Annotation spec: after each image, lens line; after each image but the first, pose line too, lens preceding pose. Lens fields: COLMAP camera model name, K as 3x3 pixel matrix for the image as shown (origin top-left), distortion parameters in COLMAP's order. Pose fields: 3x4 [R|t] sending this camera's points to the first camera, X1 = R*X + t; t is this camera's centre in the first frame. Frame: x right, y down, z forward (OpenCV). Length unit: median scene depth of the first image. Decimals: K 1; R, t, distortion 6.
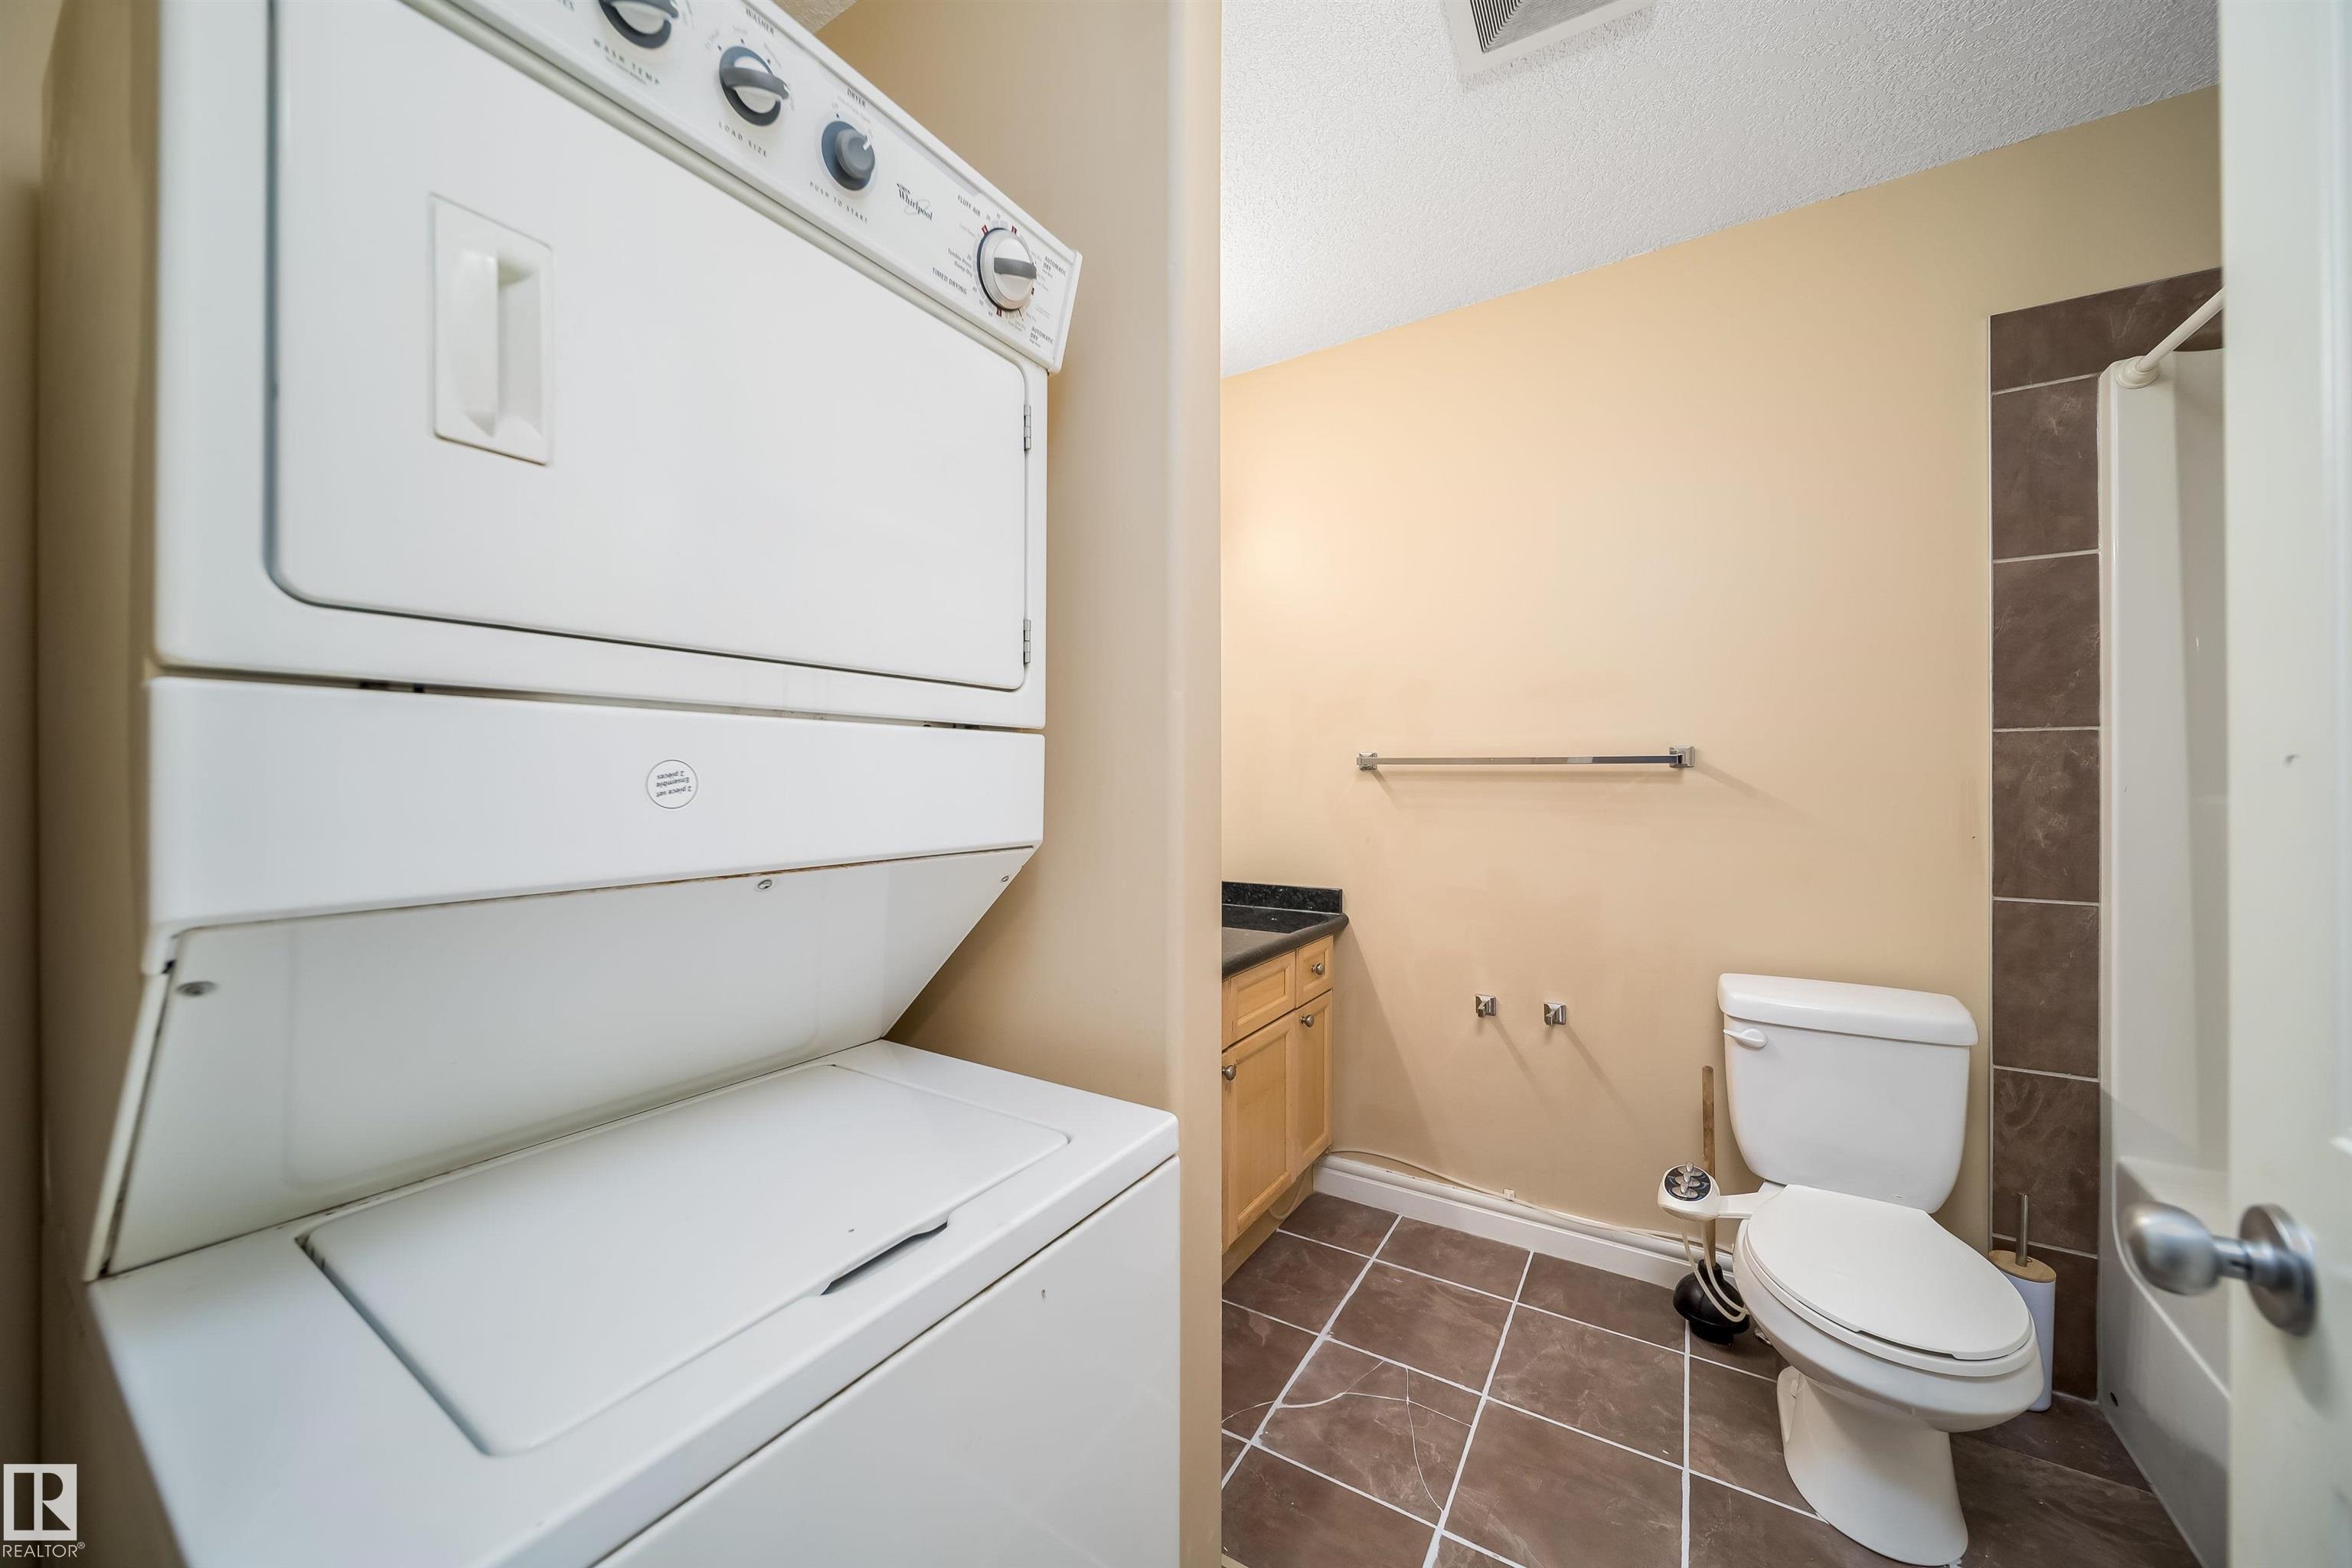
lens RADIAL K [[844.4, 0, 1179.2], [0, 844.4, 787.2], [0, 0, 1]] dist [0.000725, 0.000034]
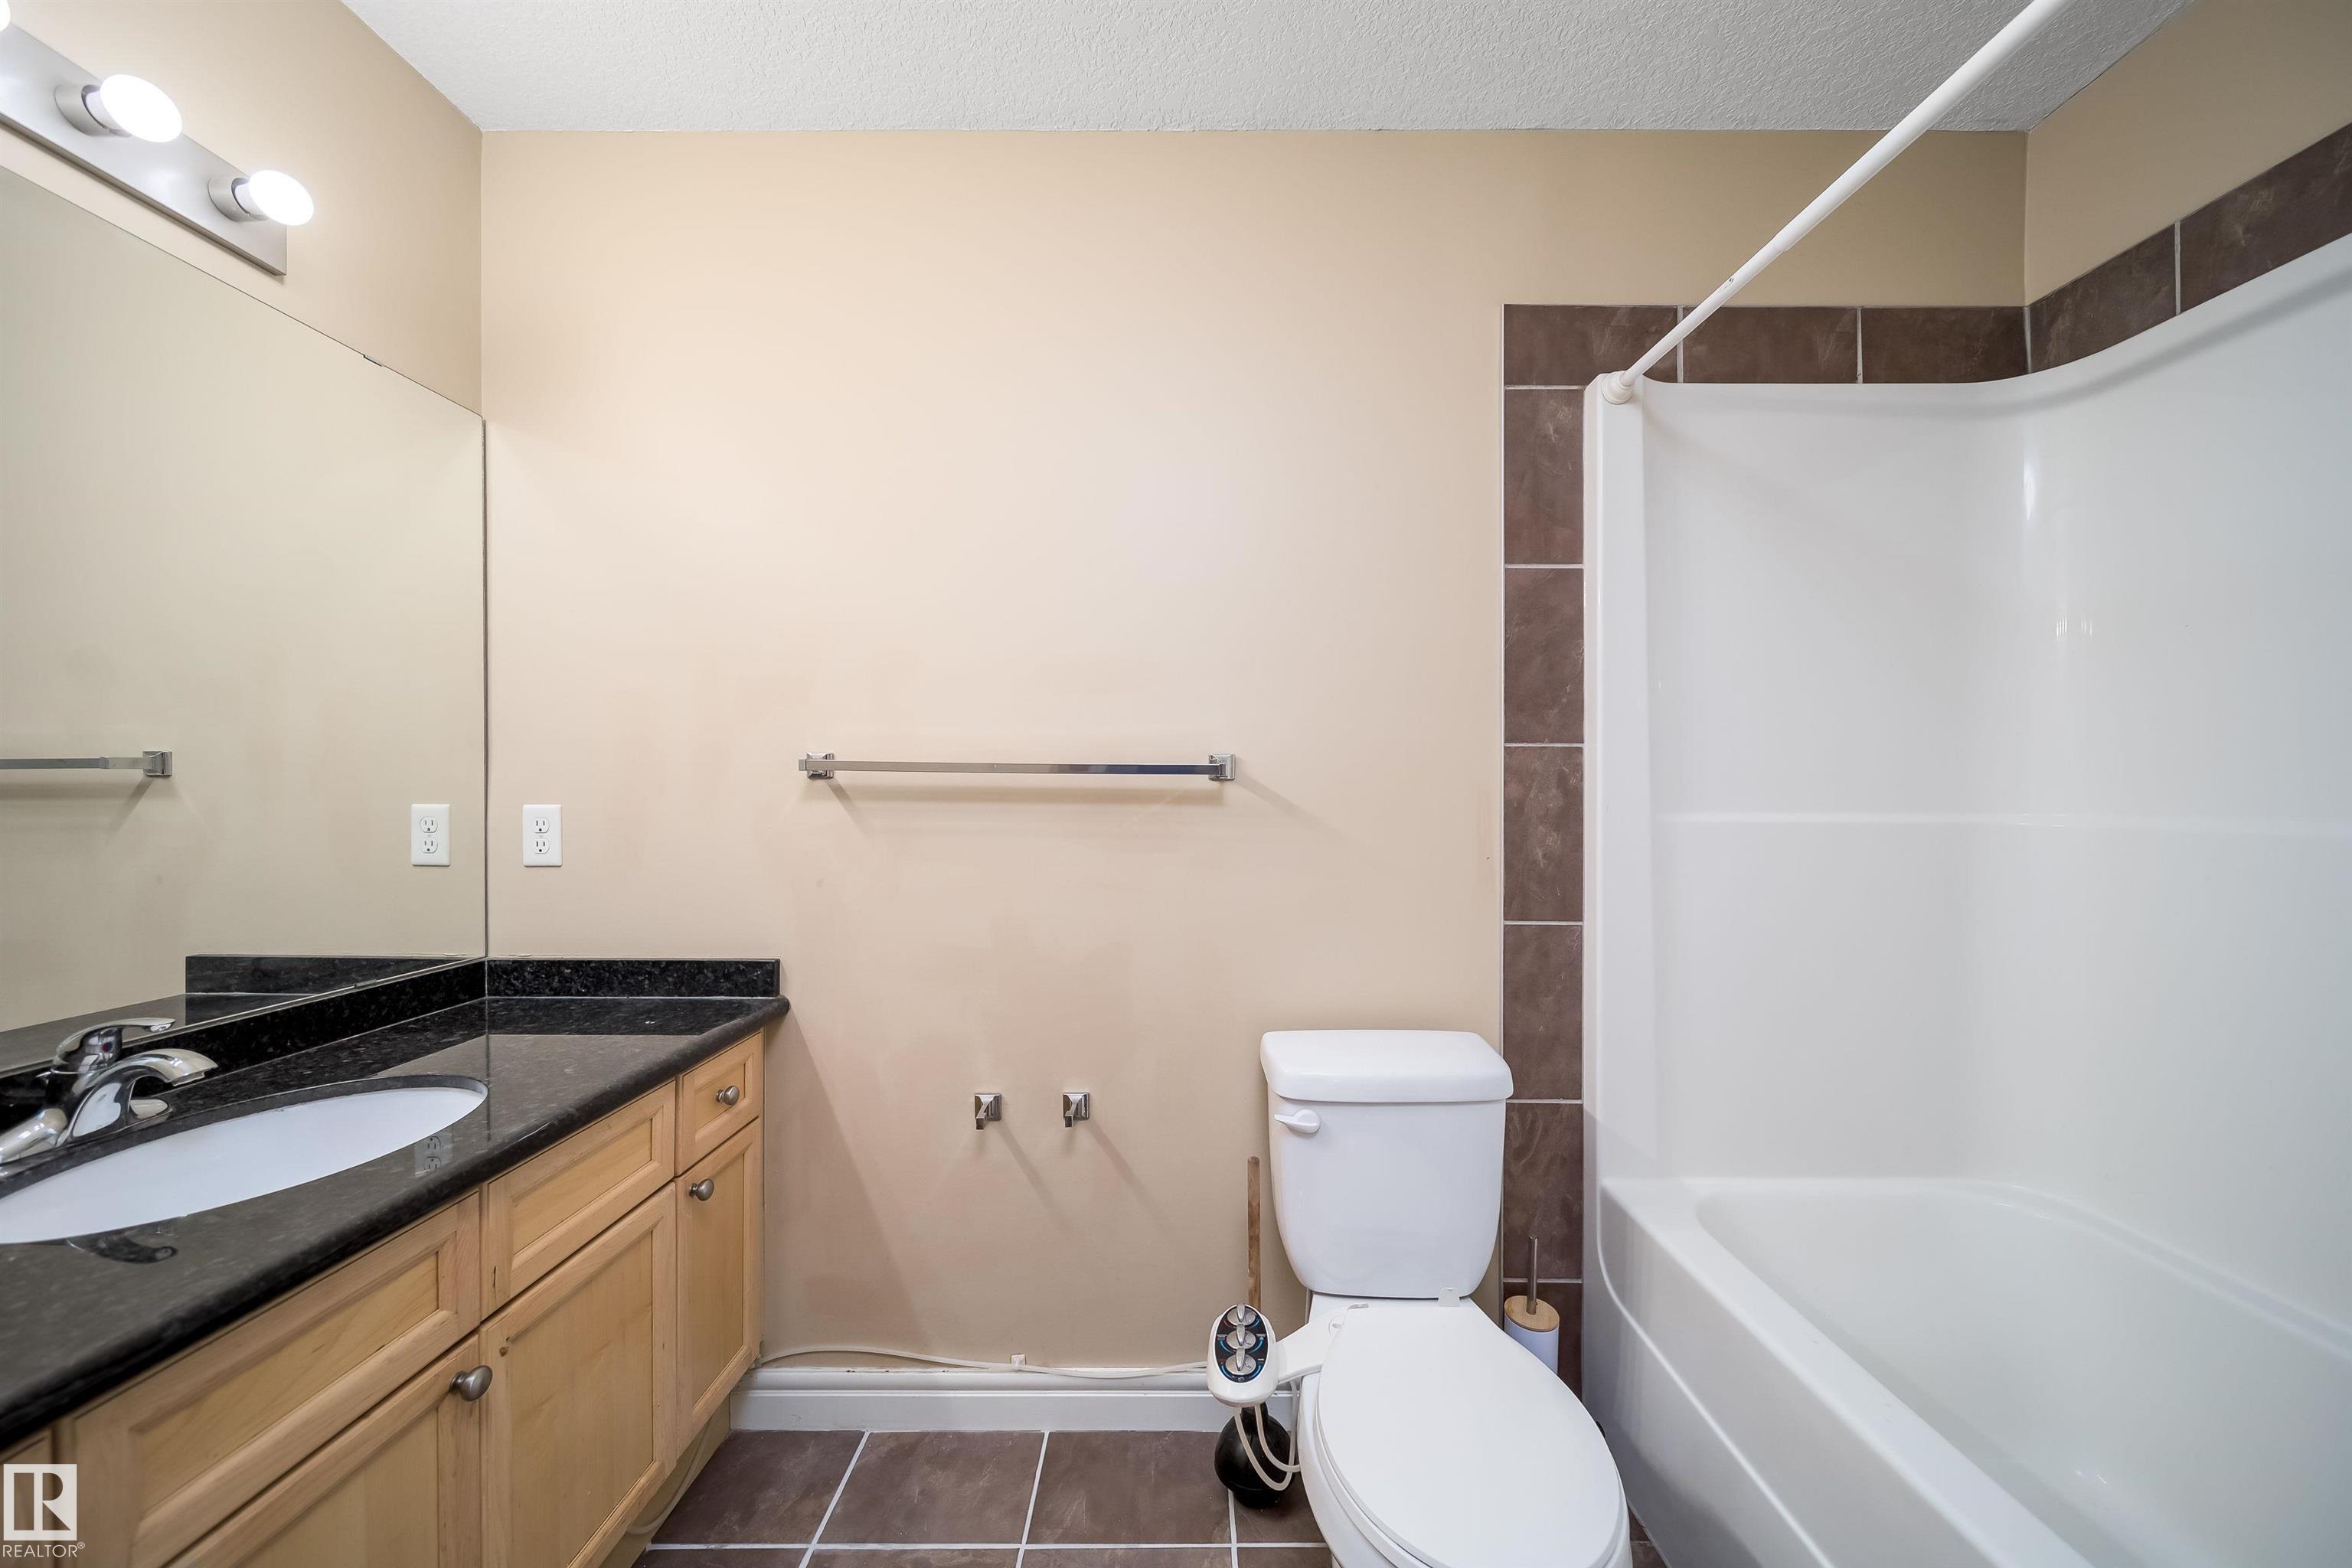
lens RADIAL K [[844.4, 0, 1179.2], [0, 844.4, 787.2], [0, 0, 1]] dist [0.000725, 0.000034]
pose [[0.857752, 0.006345, 0.514025, 0.166586], [-0.001416, 0.999949, -0.009981, -0.009892], [-0.514062, 0.007834, 0.857717, 0.377124]]
